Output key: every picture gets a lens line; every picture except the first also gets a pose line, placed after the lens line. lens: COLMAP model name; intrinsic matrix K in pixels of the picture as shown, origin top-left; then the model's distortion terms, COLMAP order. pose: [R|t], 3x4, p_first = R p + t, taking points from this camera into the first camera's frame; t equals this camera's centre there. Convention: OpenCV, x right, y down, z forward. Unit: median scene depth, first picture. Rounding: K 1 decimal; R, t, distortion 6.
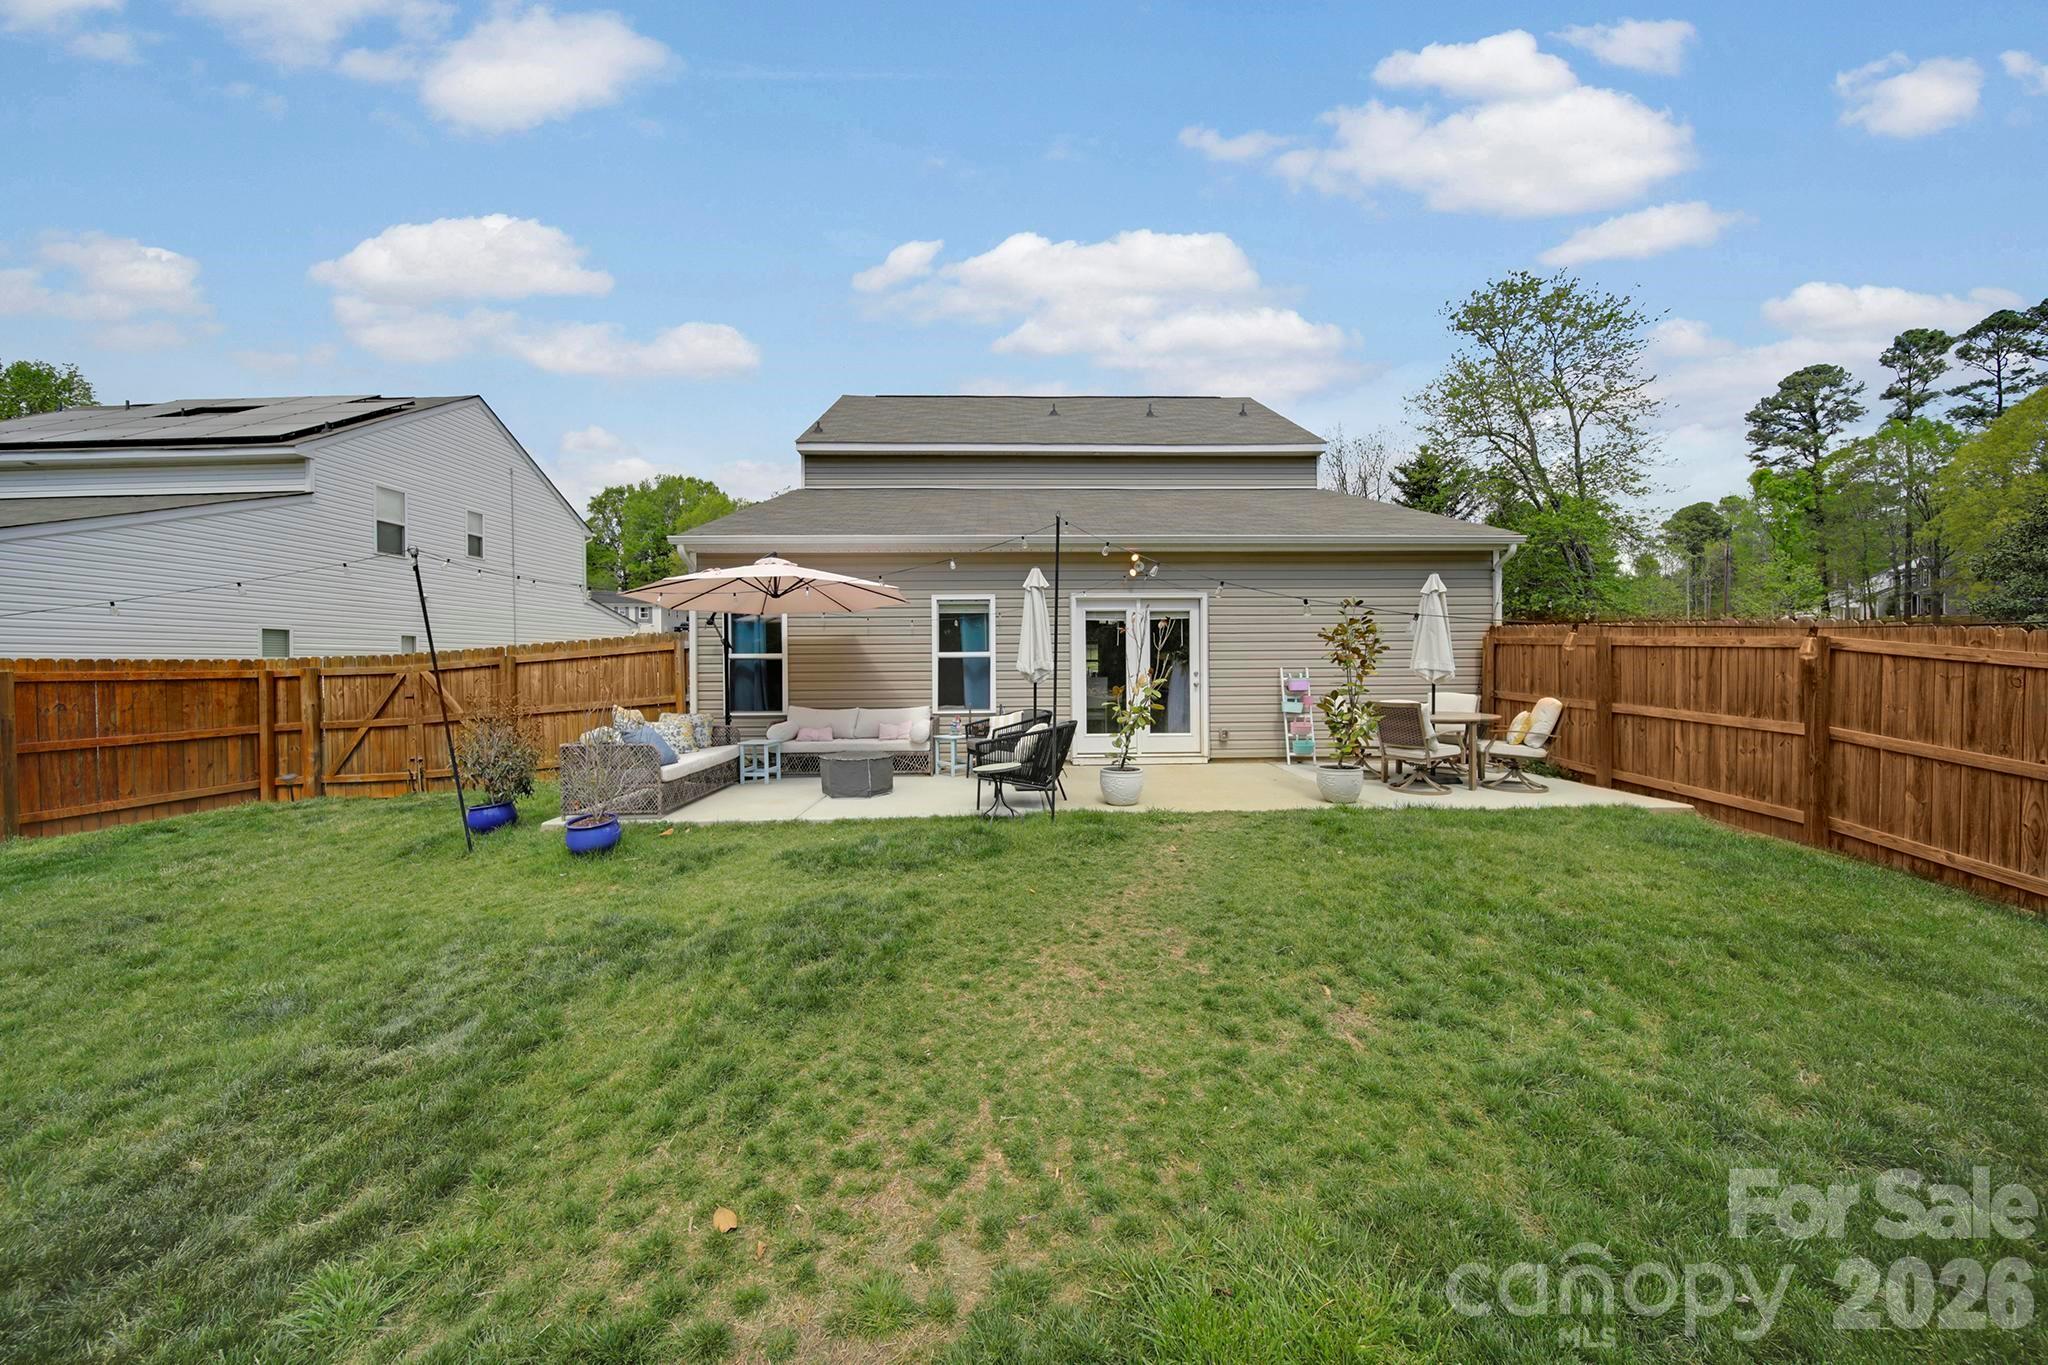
lens RADIAL K [[717.9, 0, 1021.1], [0, 717.9, 671.8], [0, 0, 1]] dist [0.000222, -0.002156]
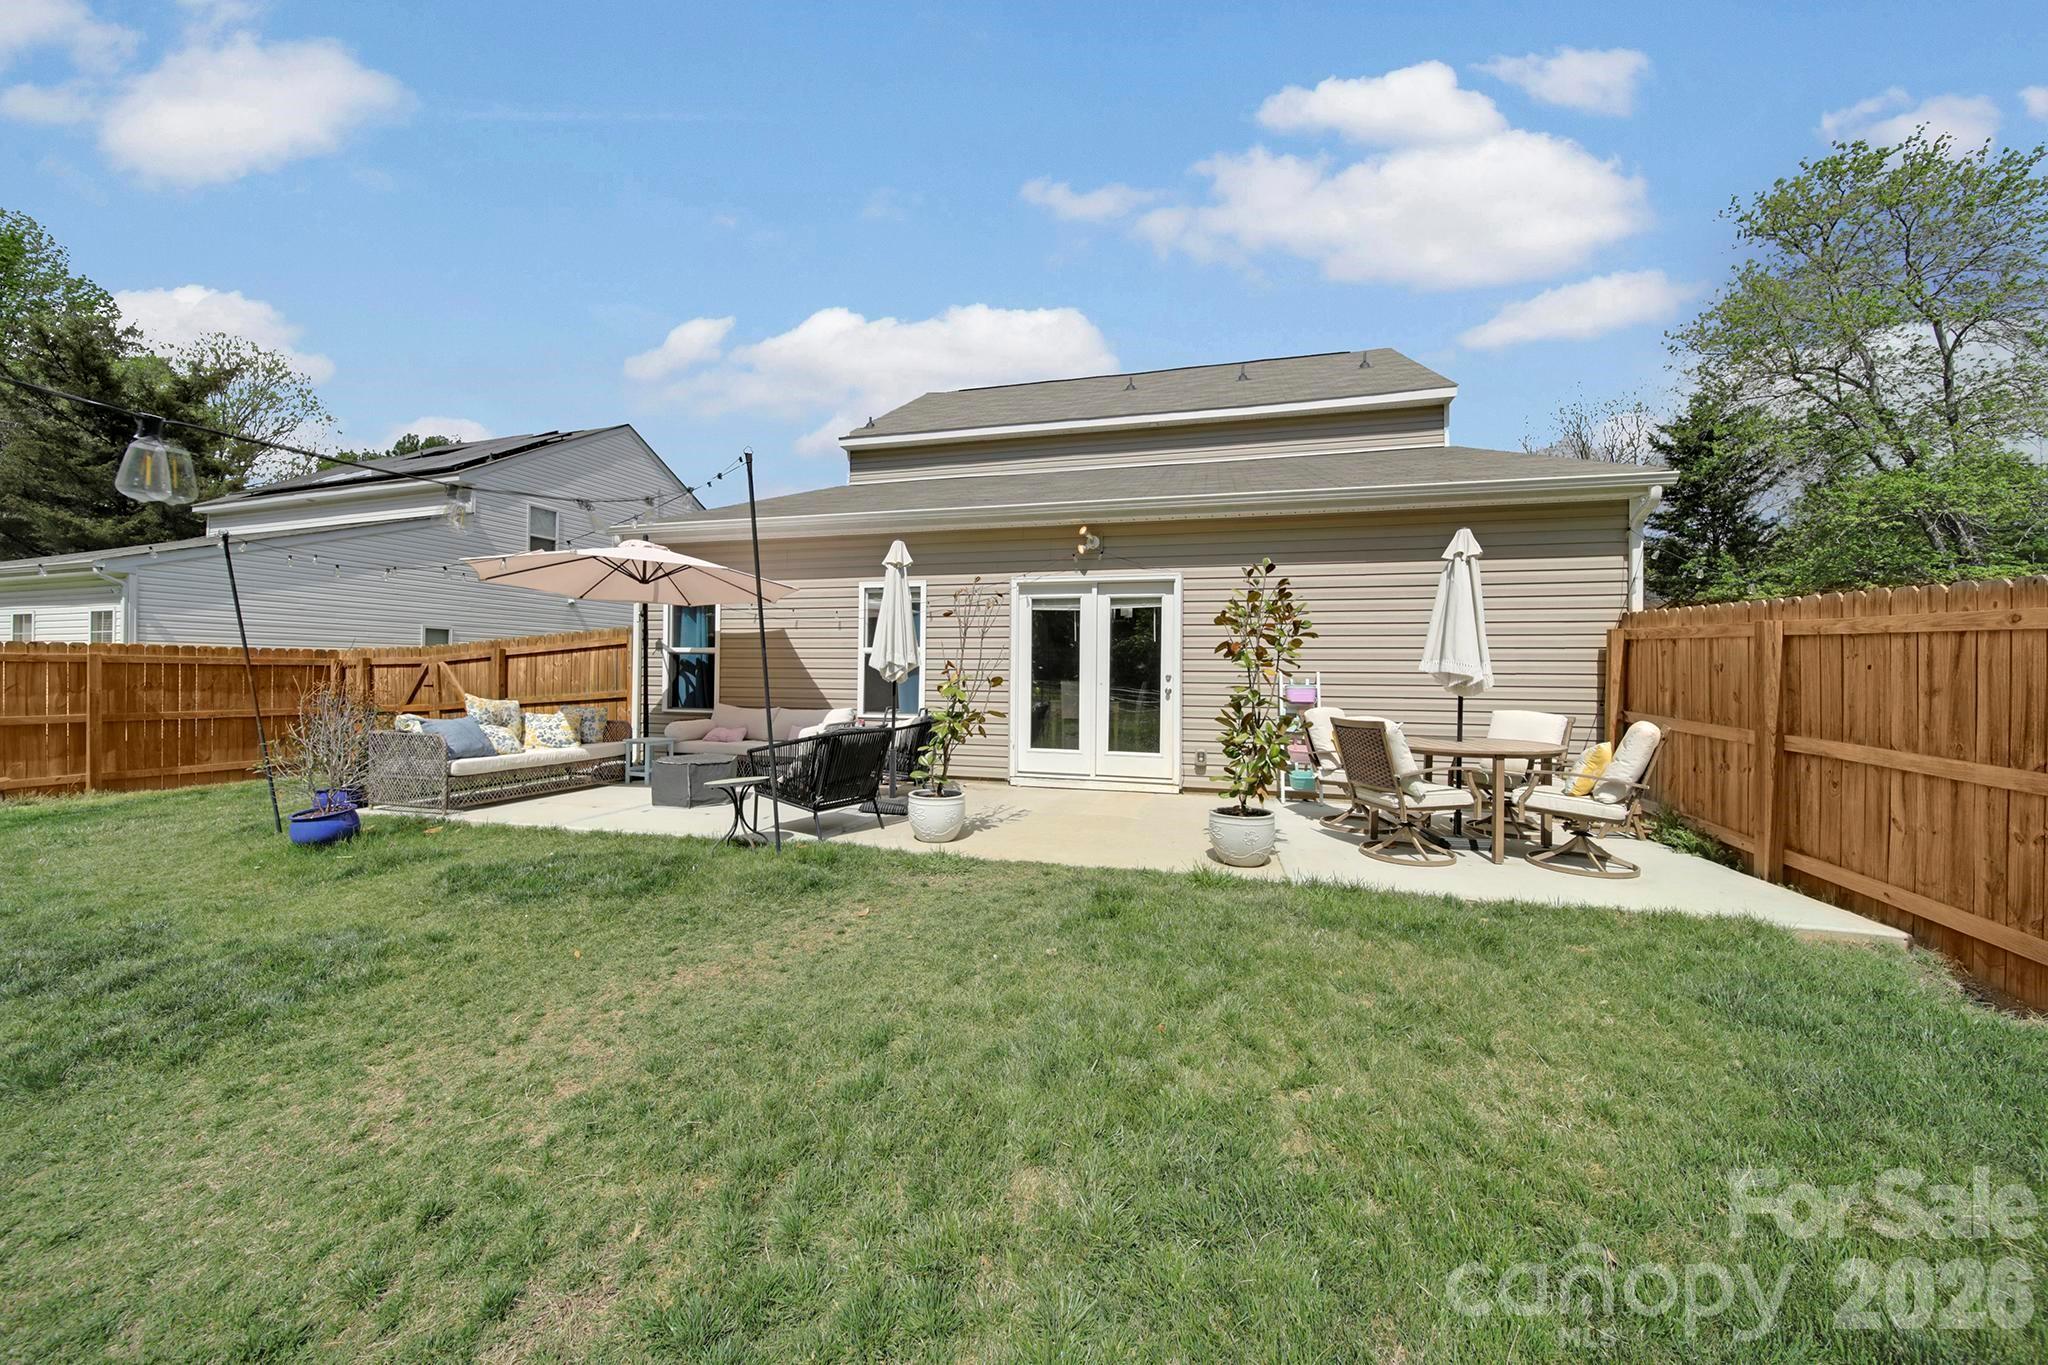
lens RADIAL K [[717.9, 0, 1018.3], [0, 717.9, 673.9], [0, 0, 1]] dist [0.000222, -0.002156]
pose [[0.956713, 0.016750, -0.290549, 0.323971], [-0.020675, 0.999732, -0.010443, 0.010574], [0.290296, 0.015998, 0.956803, 0.216294]]
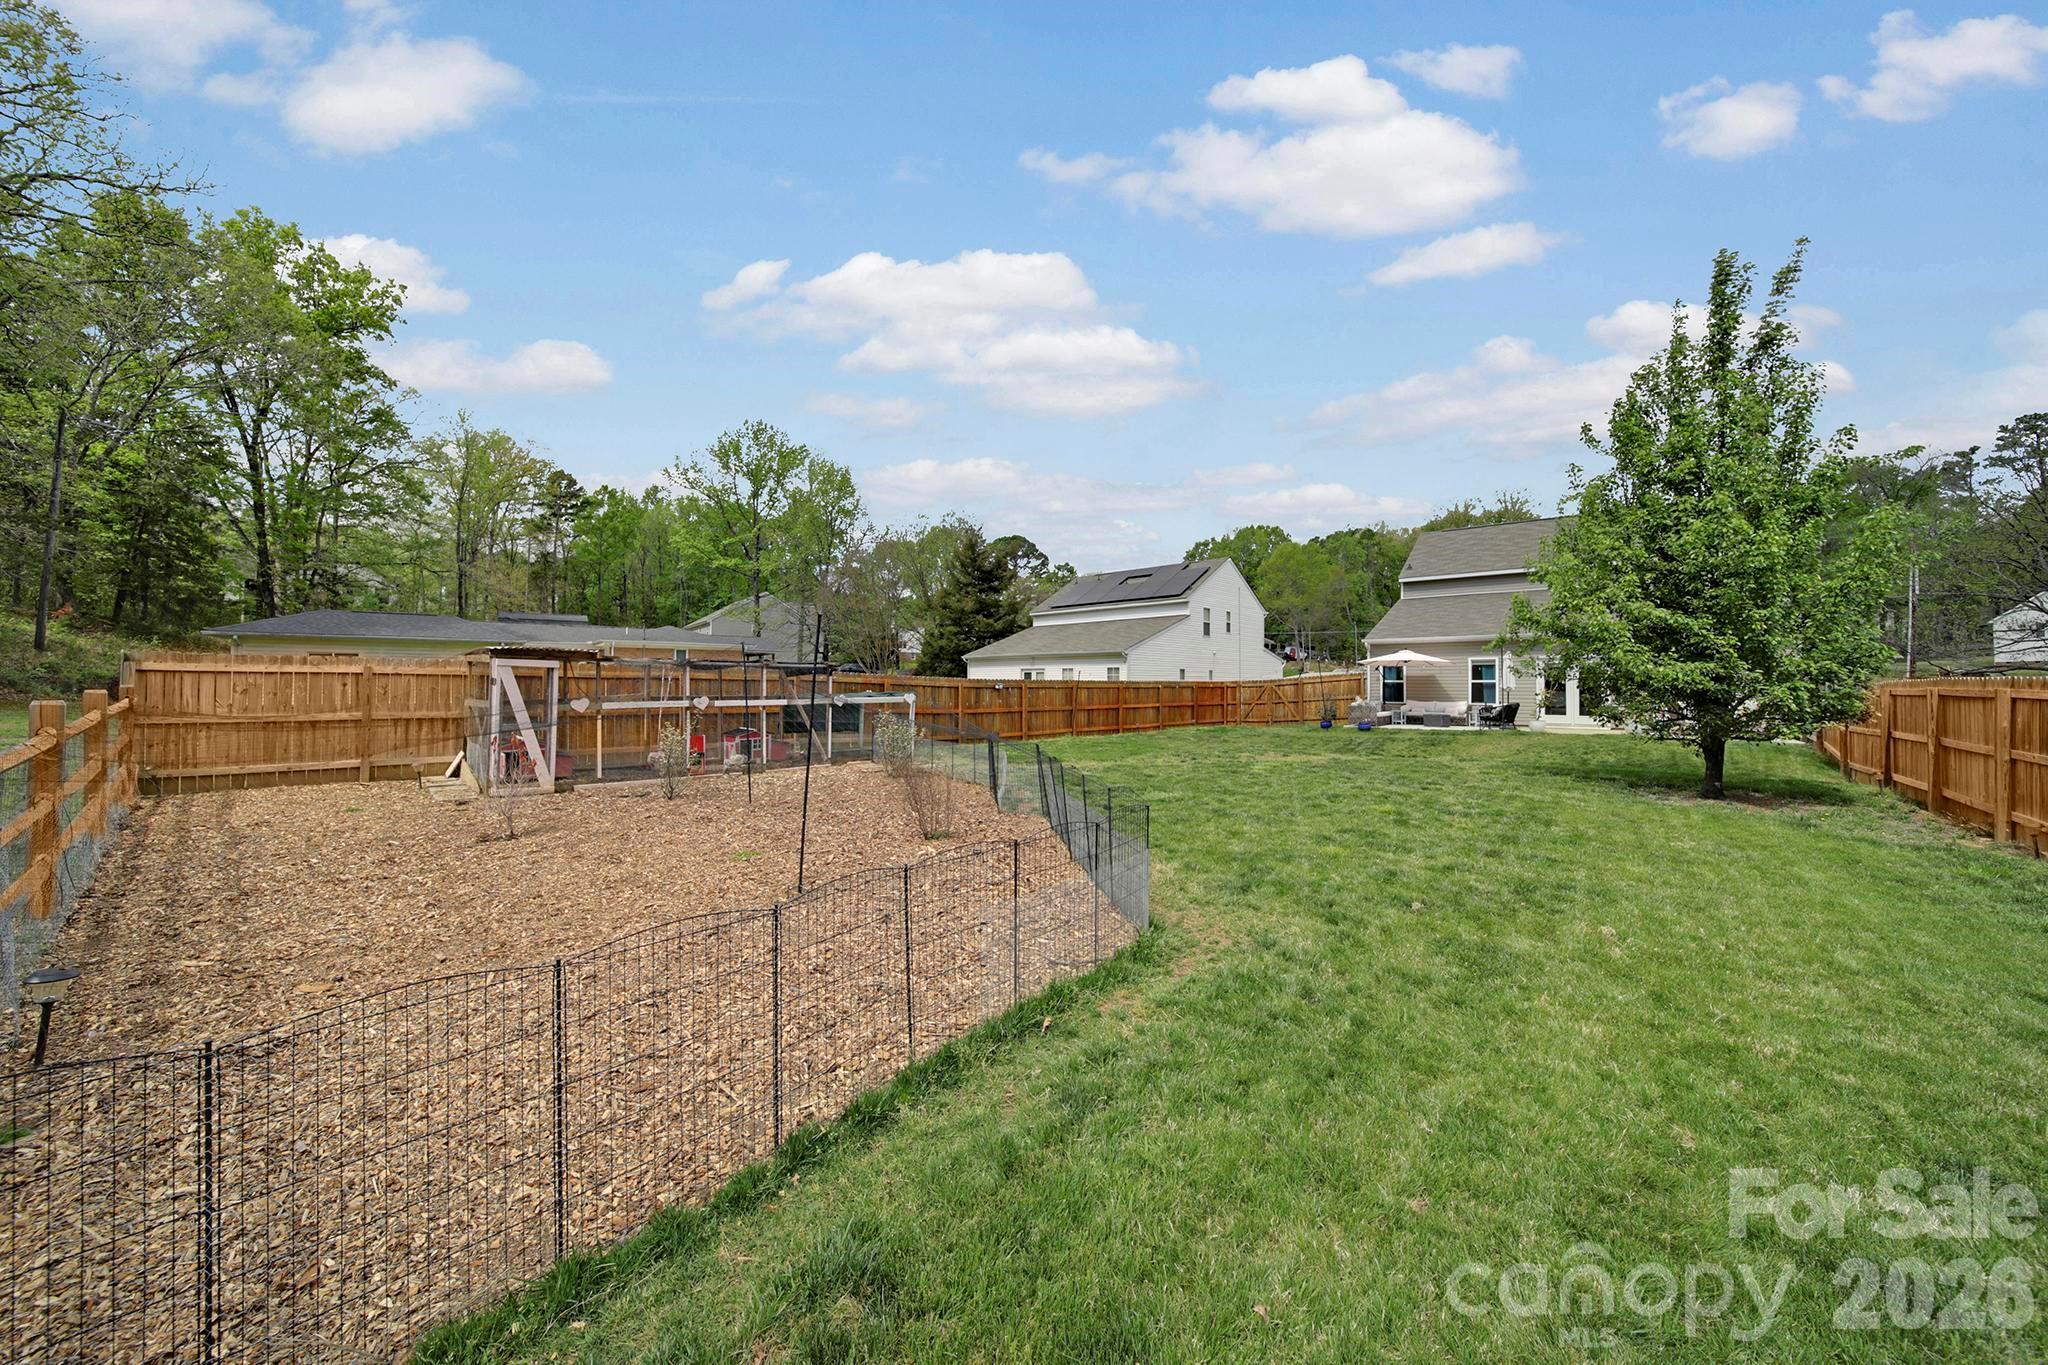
lens RADIAL K [[717.9, 0, 1031.2], [0, 717.9, 677.7], [0, 0, 1]] dist [0.000222, -0.002156]
pose [[0.754484, 0.002993, -0.656312, 0.374935], [-0.017533, 0.999725, -0.015597, 0.030869], [0.656085, 0.023275, 0.754328, -1.935279]]
